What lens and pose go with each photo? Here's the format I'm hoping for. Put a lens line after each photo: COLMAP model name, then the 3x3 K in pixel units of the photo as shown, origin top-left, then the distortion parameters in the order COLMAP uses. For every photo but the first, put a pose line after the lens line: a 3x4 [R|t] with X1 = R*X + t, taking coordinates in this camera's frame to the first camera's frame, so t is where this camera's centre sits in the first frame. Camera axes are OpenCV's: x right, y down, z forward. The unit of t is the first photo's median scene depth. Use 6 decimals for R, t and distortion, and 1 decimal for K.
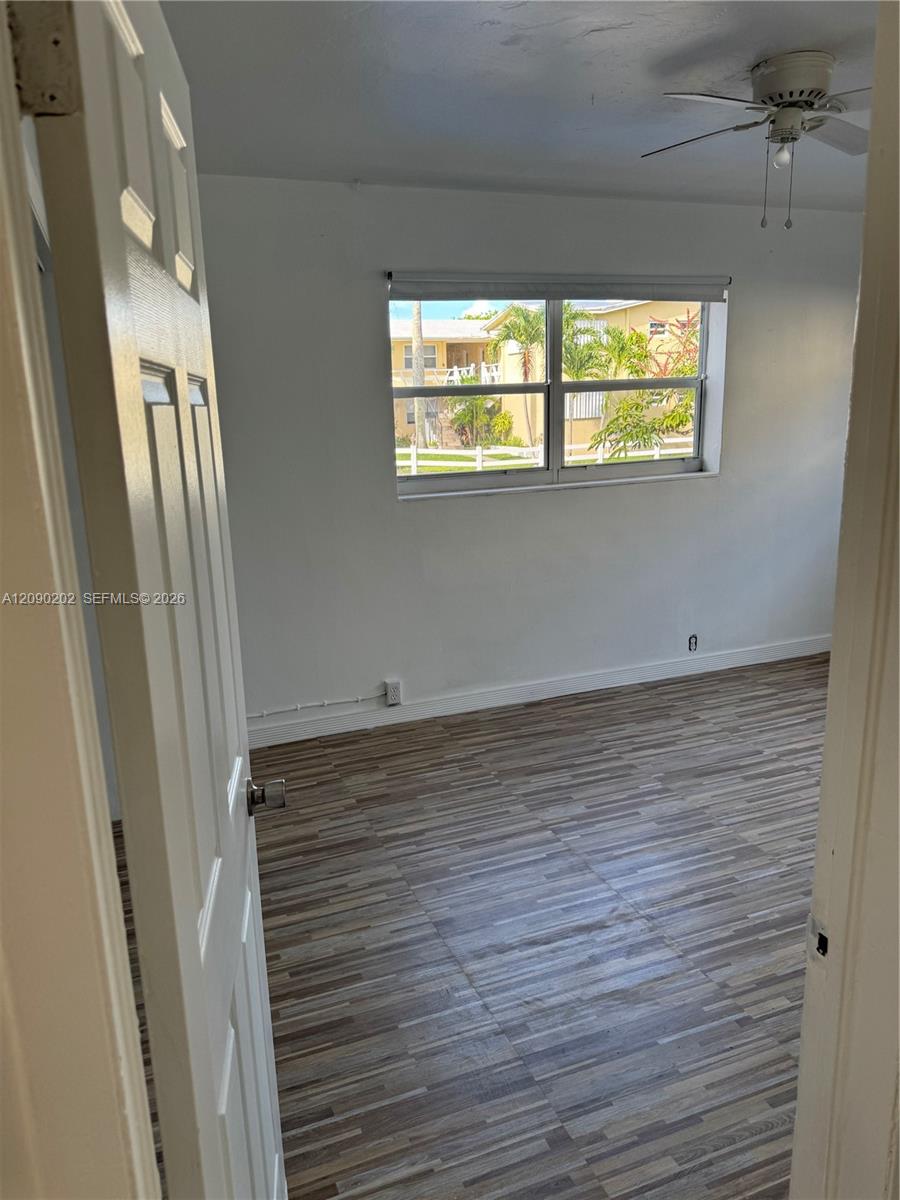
lens RADIAL K [[847.5, 0, 431.9], [0, 847.5, 606.8], [0, 0, 1]] dist [0.045807, -0.058263]
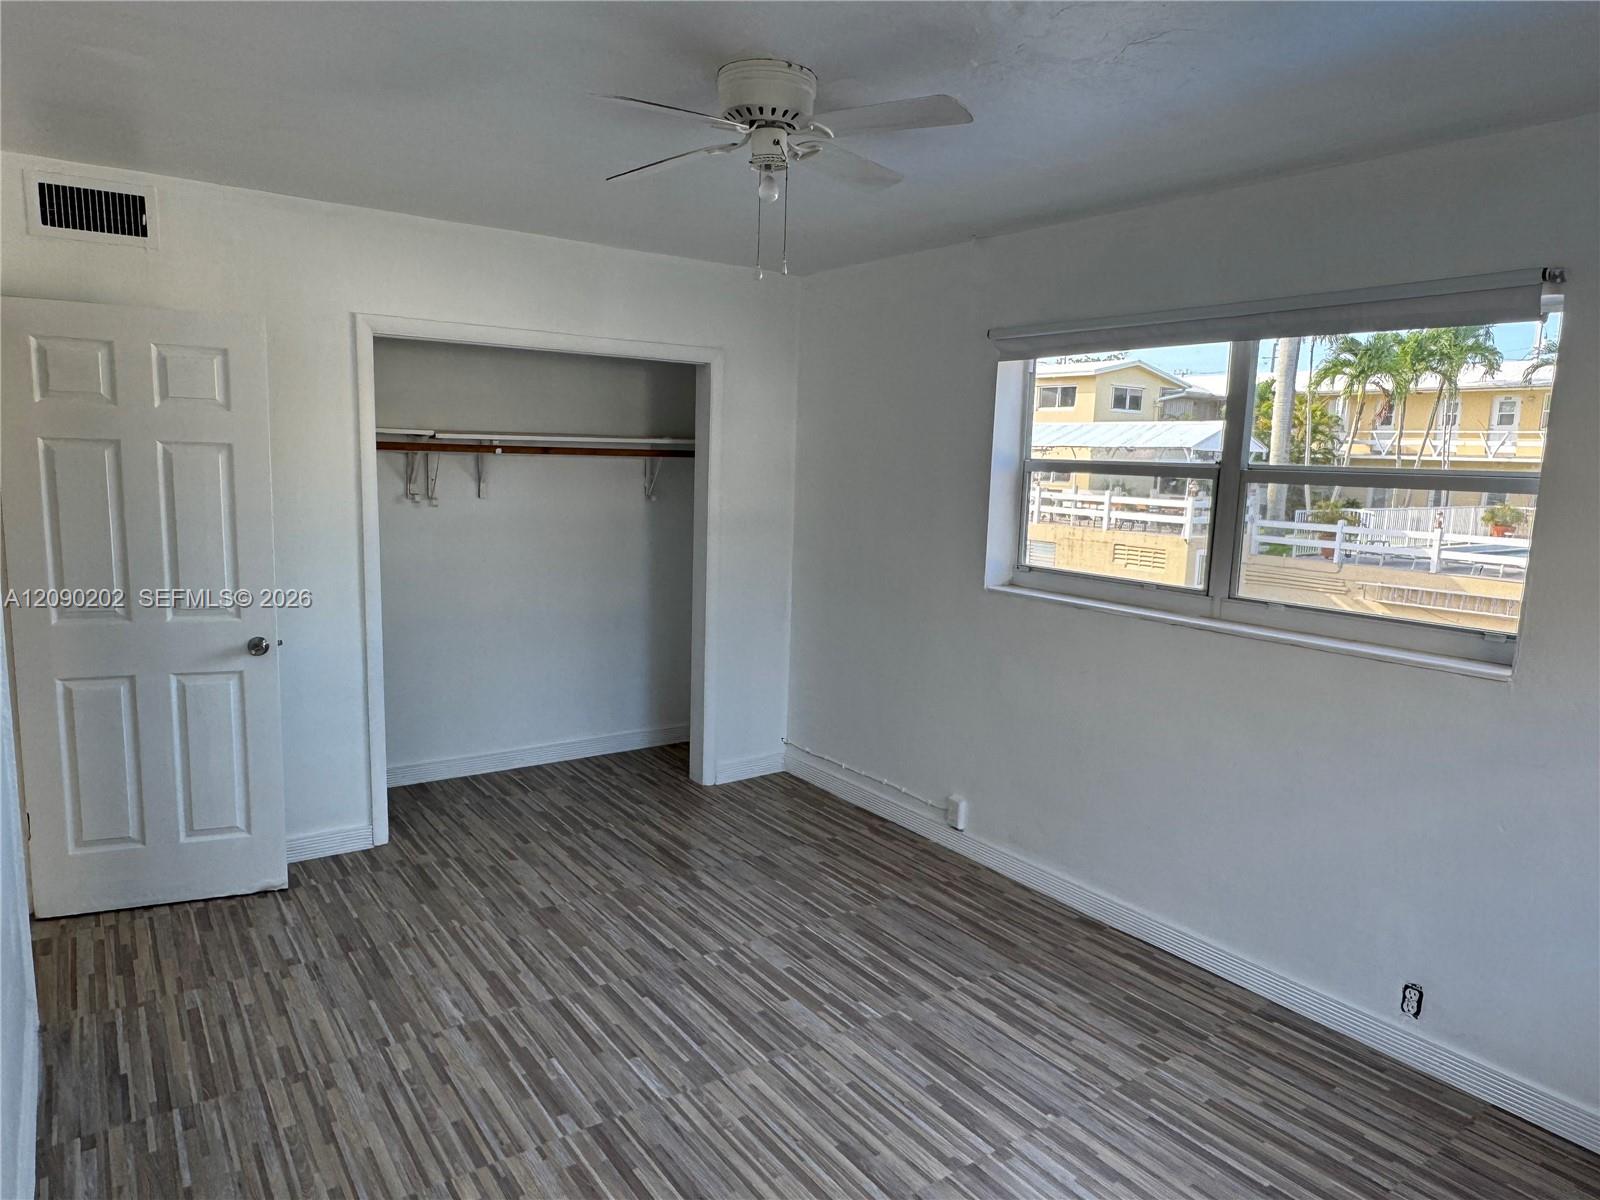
lens RADIAL K [[1032.9, 0, 799.8], [0, 1032.9, 604.1], [0, 0, 1]] dist [-0.009308, 0.005419]
pose [[0.253825, 0.181347, -0.950098, 0.883056], [-0.269195, 0.956704, 0.110691, -0.175030], [0.929036, 0.227665, 0.291653, 0.534833]]
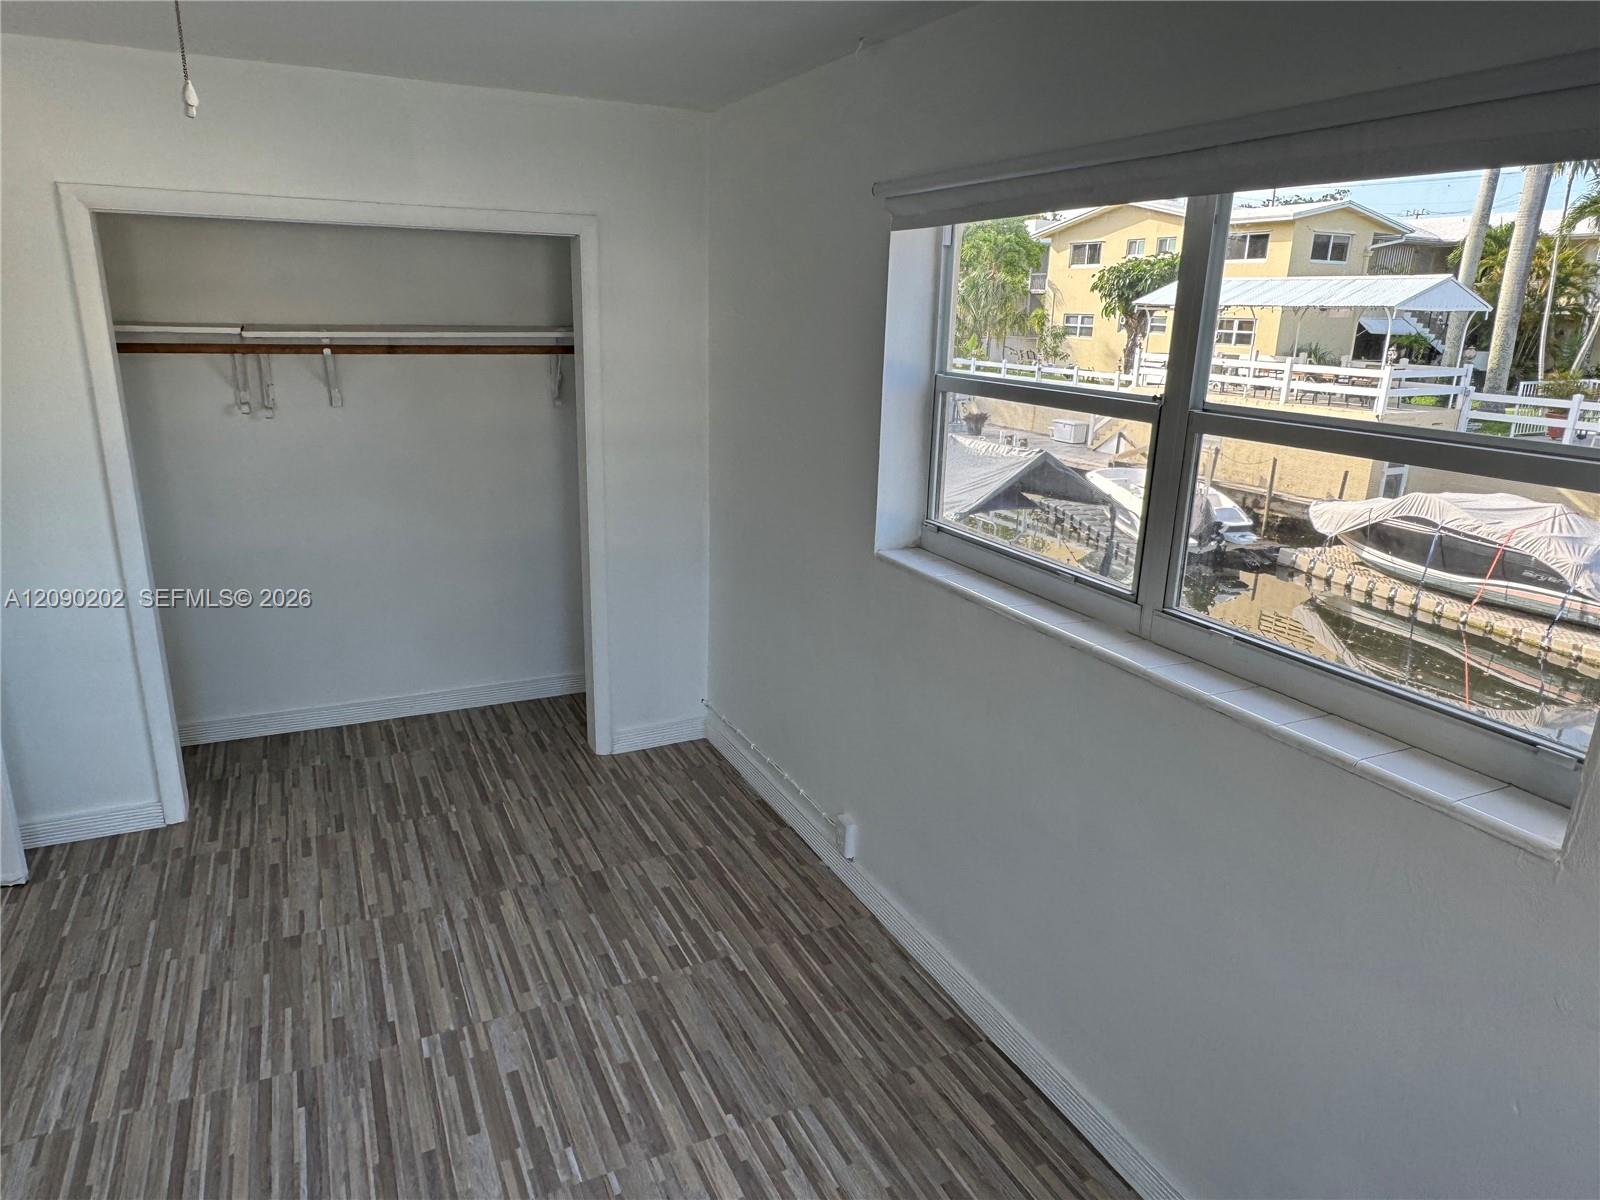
lens RADIAL K [[1032.9, 0, 793.0], [0, 1032.9, 598.8], [0, 0, 1]] dist [-0.009308, 0.005419]
pose [[0.083204, 0.308605, -0.947544, 0.667740], [-0.264097, 0.923671, 0.277640, -0.285951], [0.960901, 0.227143, 0.158355, 0.830741]]
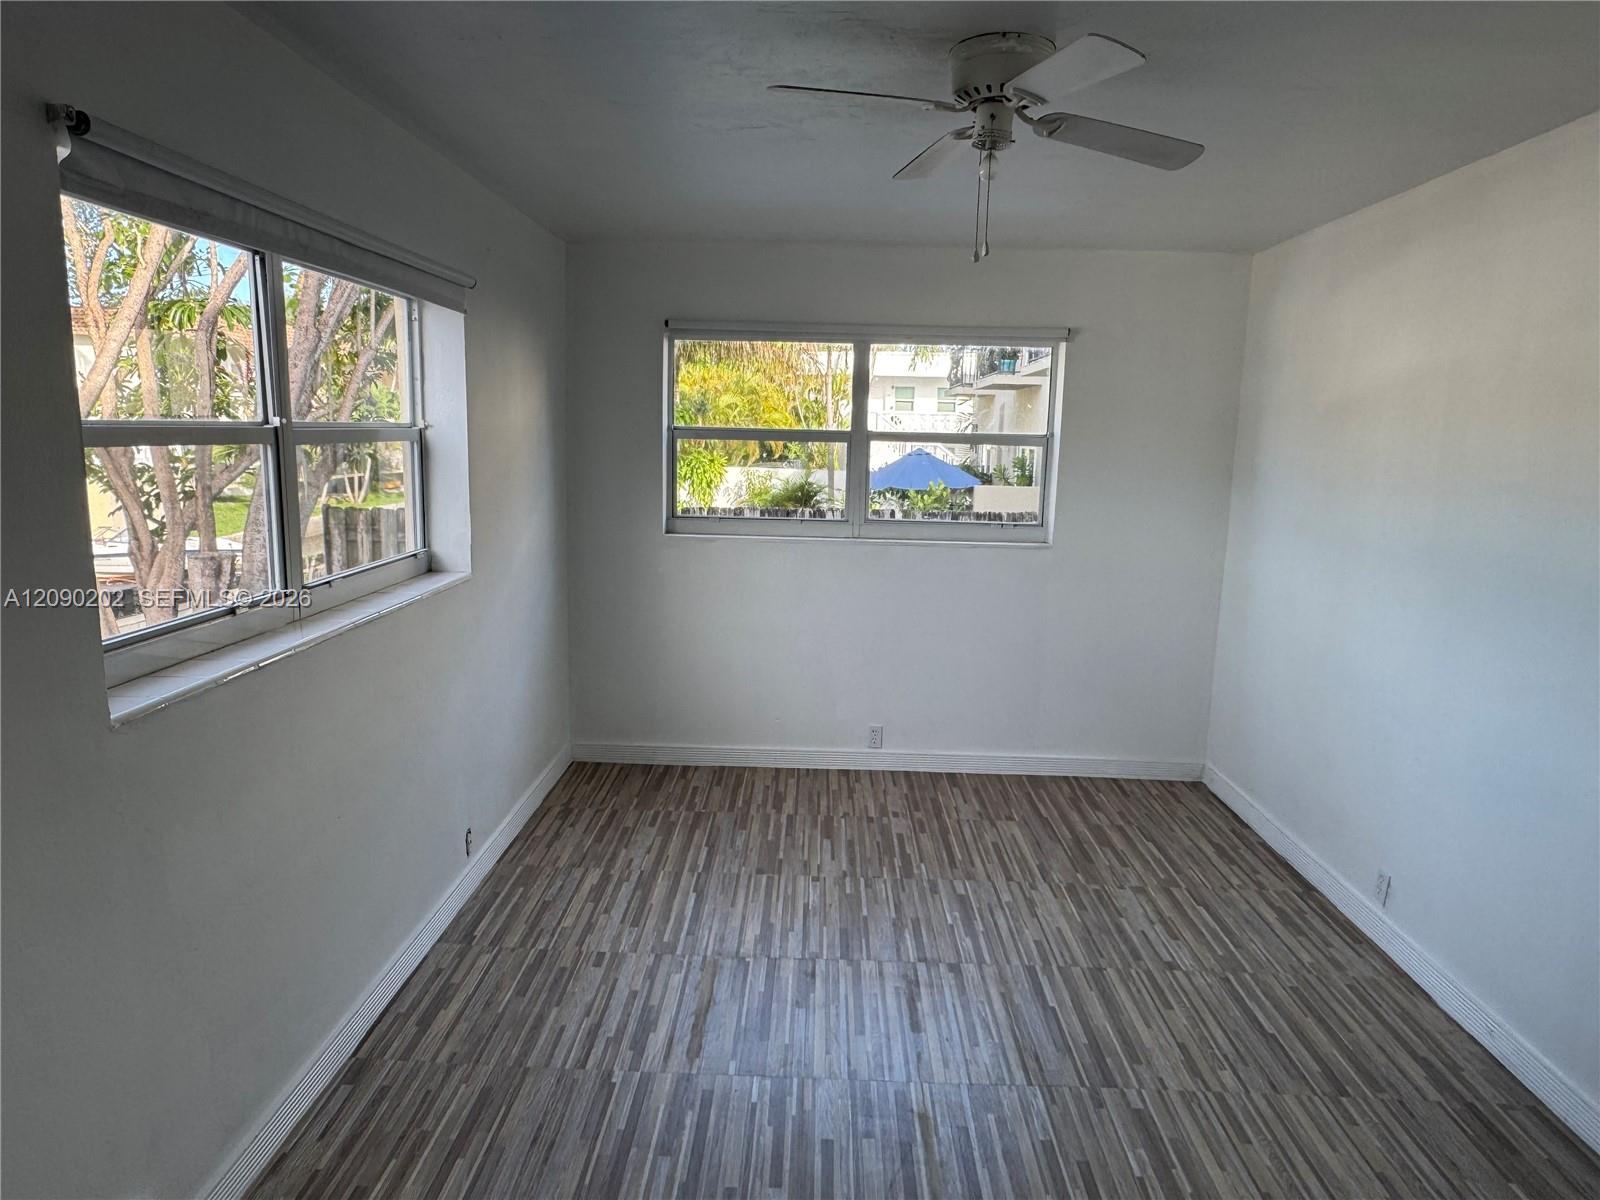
lens RADIAL K [[1032.9, 0, 789.9], [0, 1032.9, 598.7], [0, 0, 1]] dist [-0.009308, 0.005419]
pose [[0.381345, -0.110742, 0.917776, -0.332107], [0.185238, 0.981817, 0.041501, -0.144326], [-0.905684, 0.154181, 0.394925, 0.549454]]
